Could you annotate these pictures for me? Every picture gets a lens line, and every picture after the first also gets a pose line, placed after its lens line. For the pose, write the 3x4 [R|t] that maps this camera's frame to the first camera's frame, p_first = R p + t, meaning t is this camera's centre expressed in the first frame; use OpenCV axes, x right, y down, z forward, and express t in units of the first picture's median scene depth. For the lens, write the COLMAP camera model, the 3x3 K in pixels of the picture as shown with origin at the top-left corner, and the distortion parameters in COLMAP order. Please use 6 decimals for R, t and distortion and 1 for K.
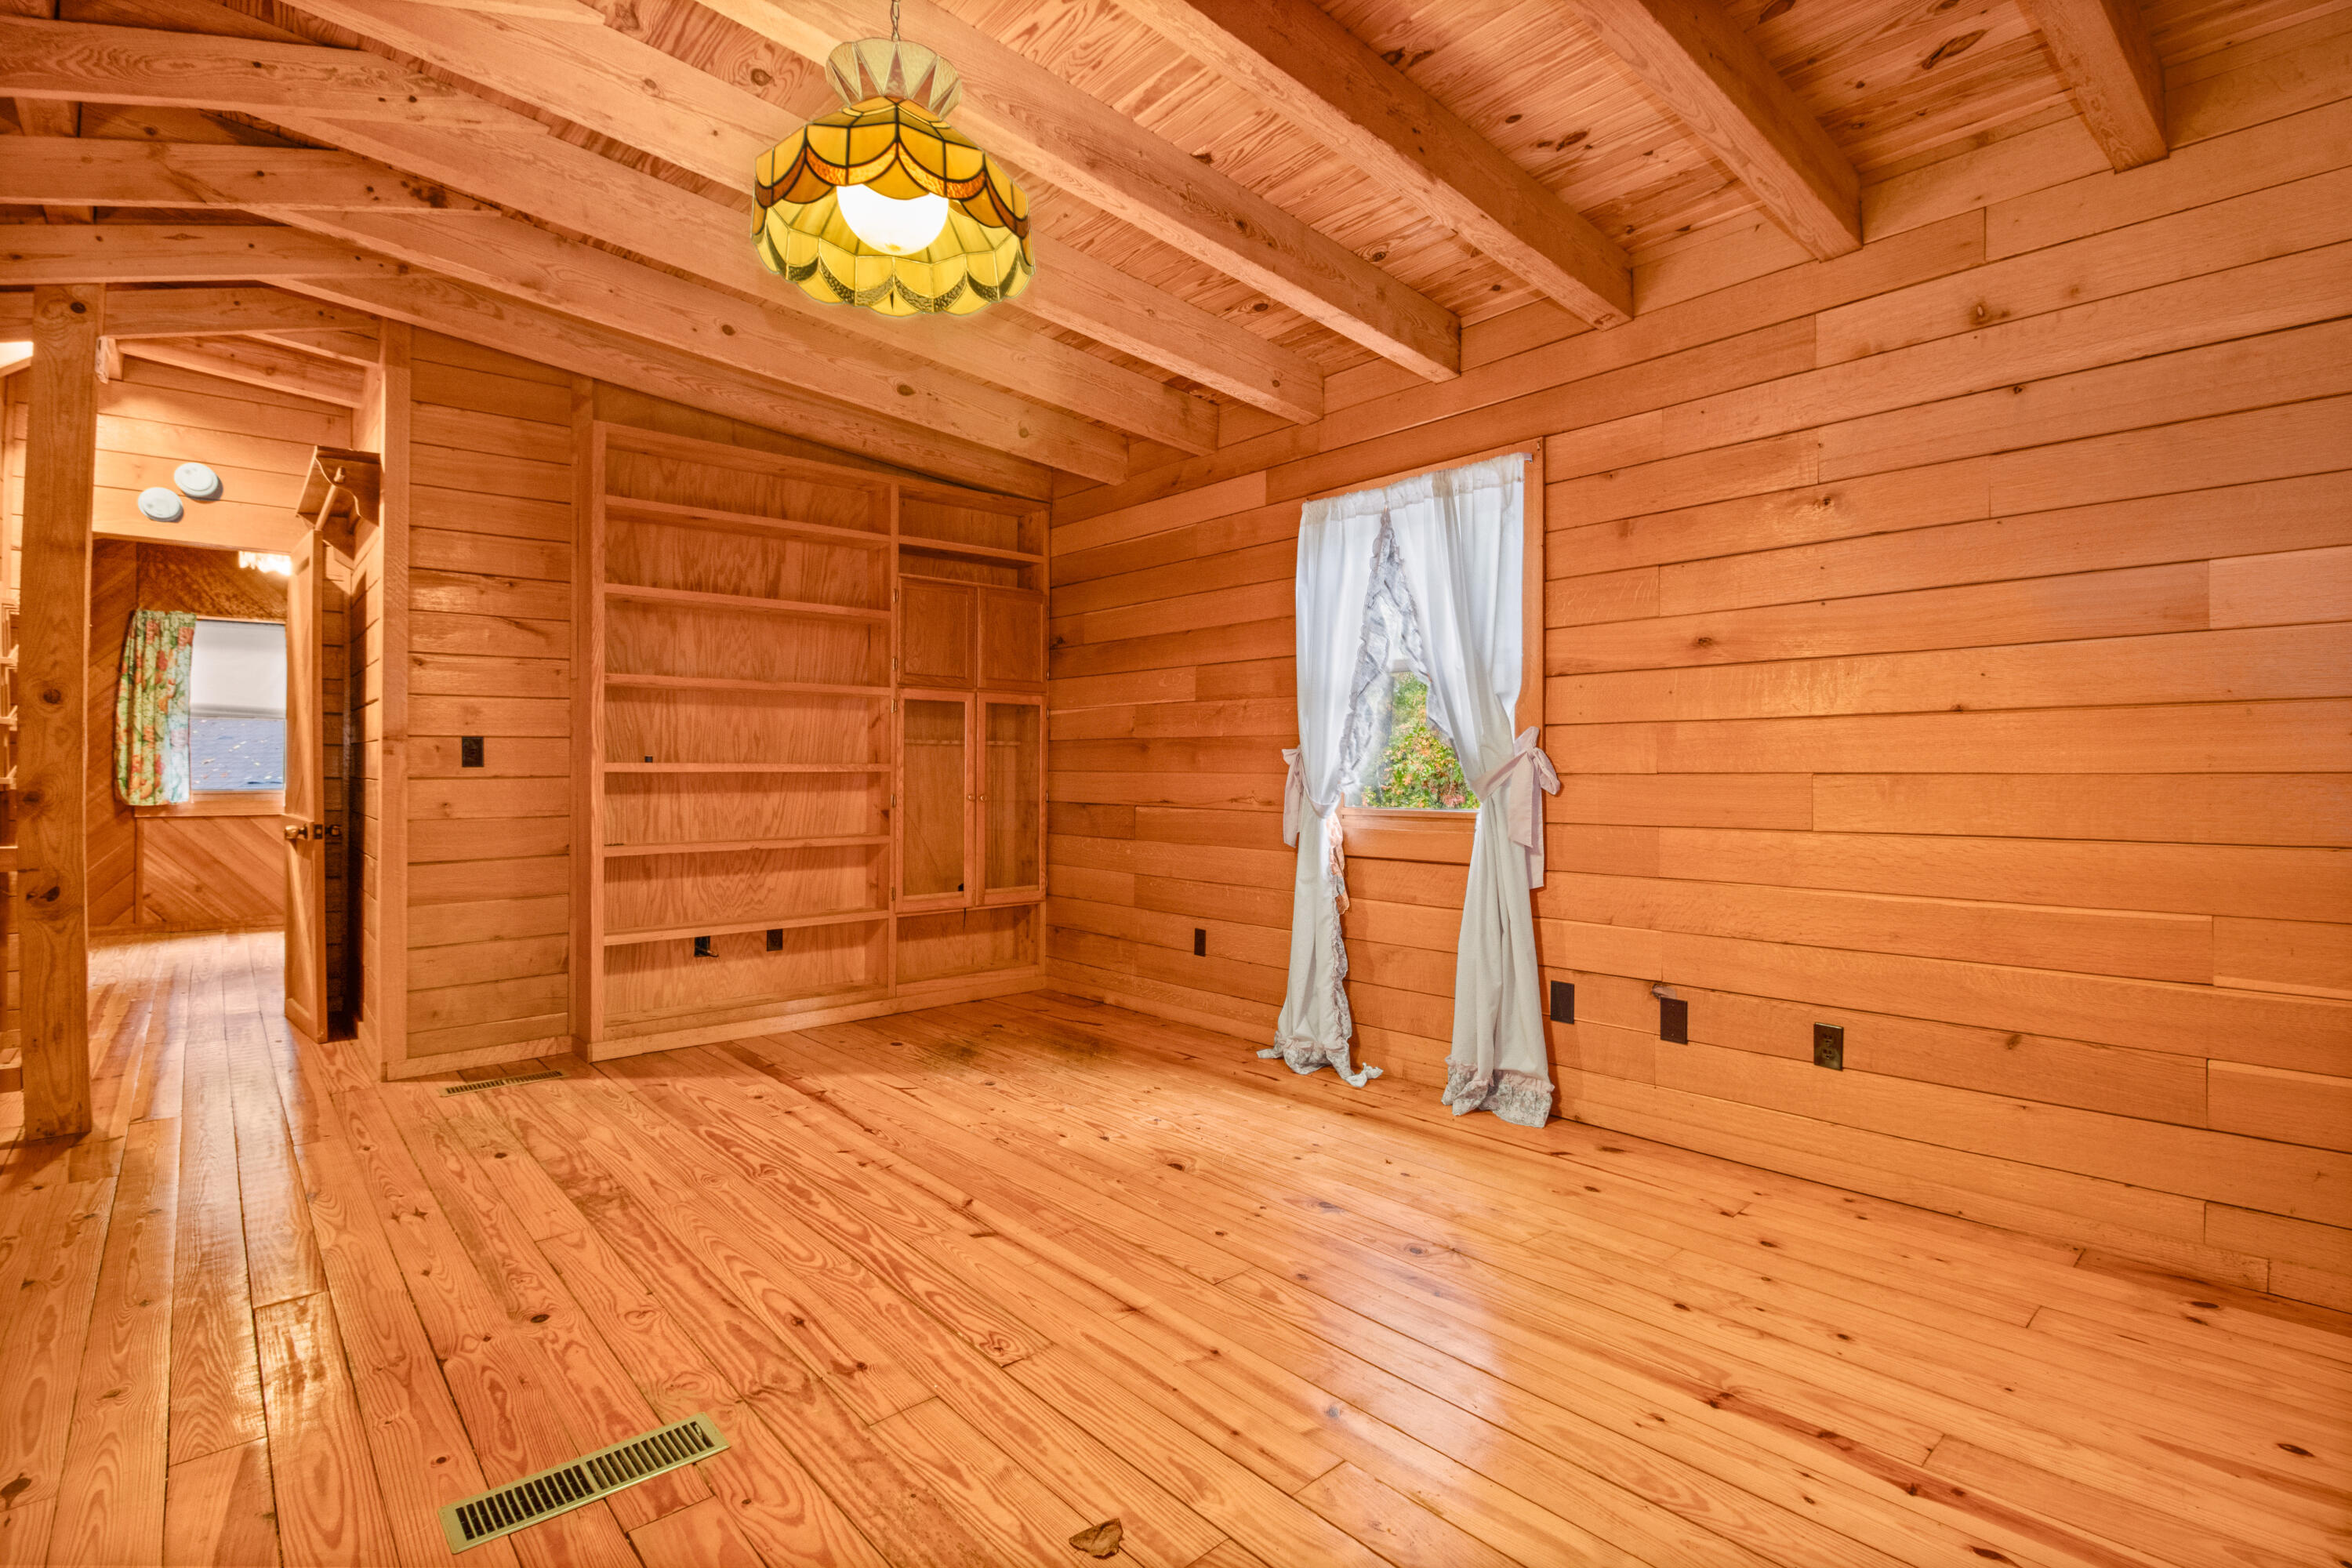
lens RADIAL K [[1138.2, 0, 1170.8], [0, 1138.2, 786.9], [0, 0, 1]] dist [-0.000765, -0.012208]
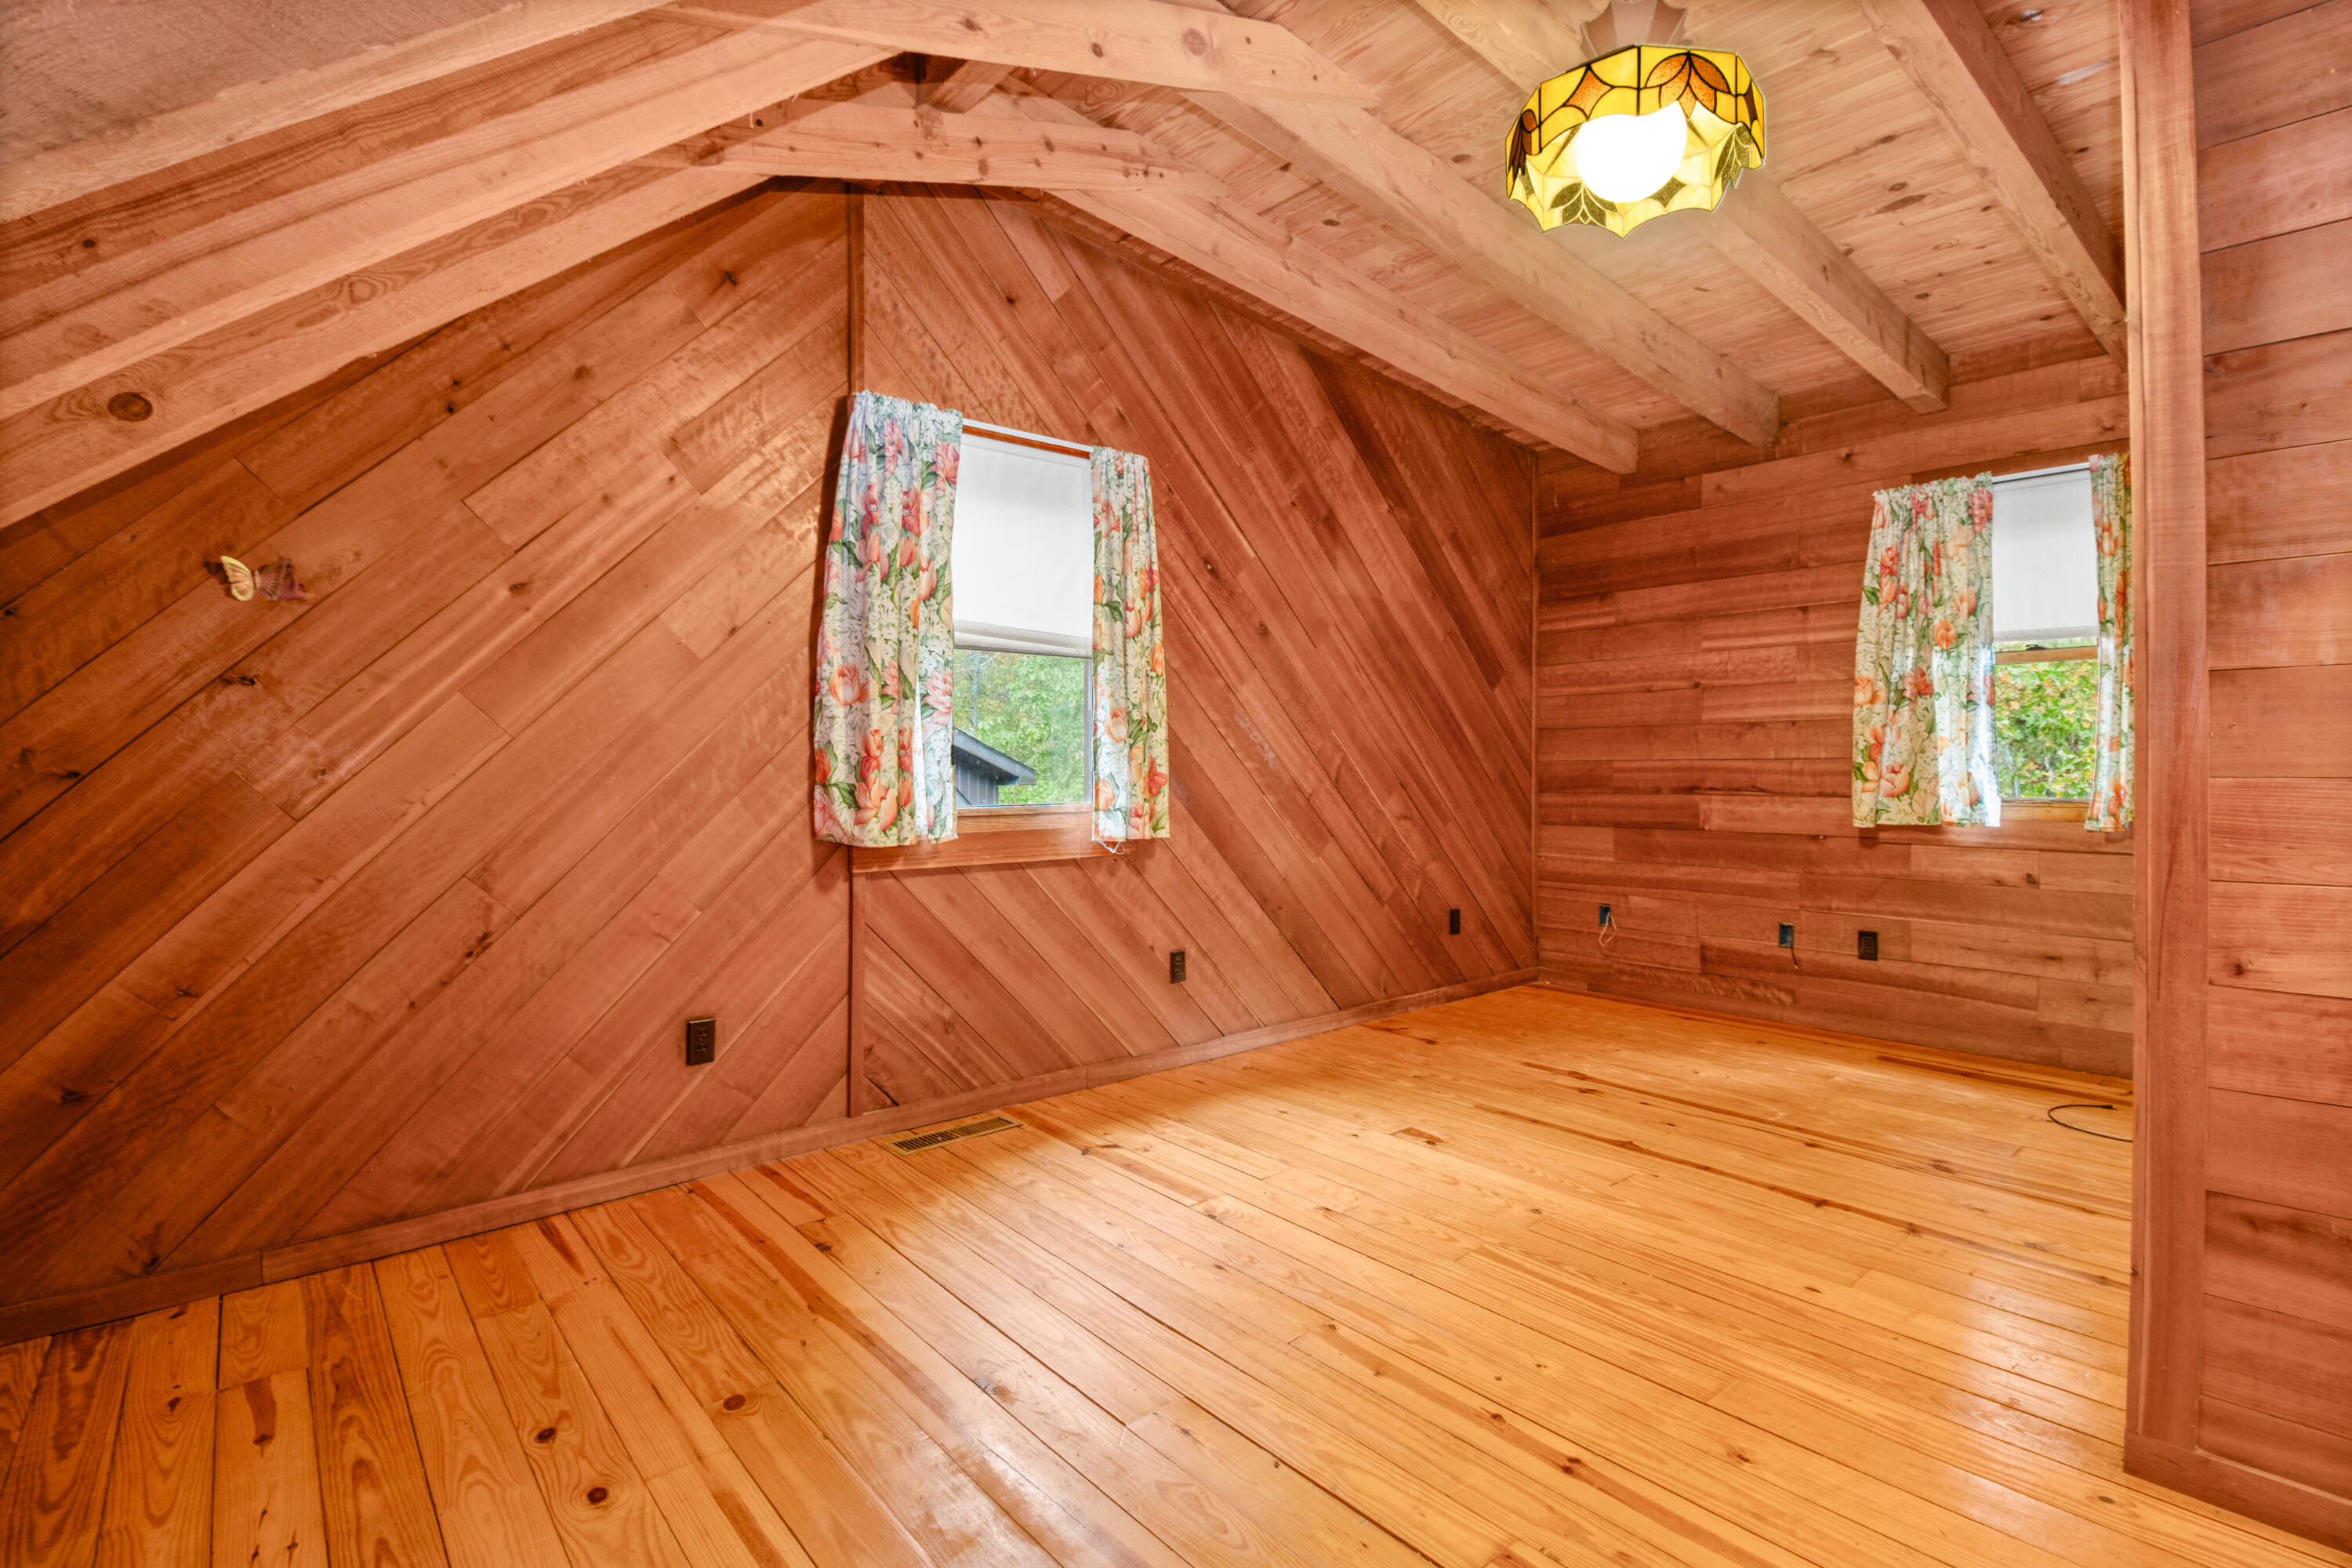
lens RADIAL K [[1138.2, 0, 1179.7], [0, 1138.2, 778.8], [0, 0, 1]] dist [-0.000765, -0.012208]
pose [[0.999711, -0.000370, 0.024019, -0.799860], [0.000190, 0.999972, 0.007516, -0.012881], [-0.024021, -0.007509, 0.999683, 0.556976]]
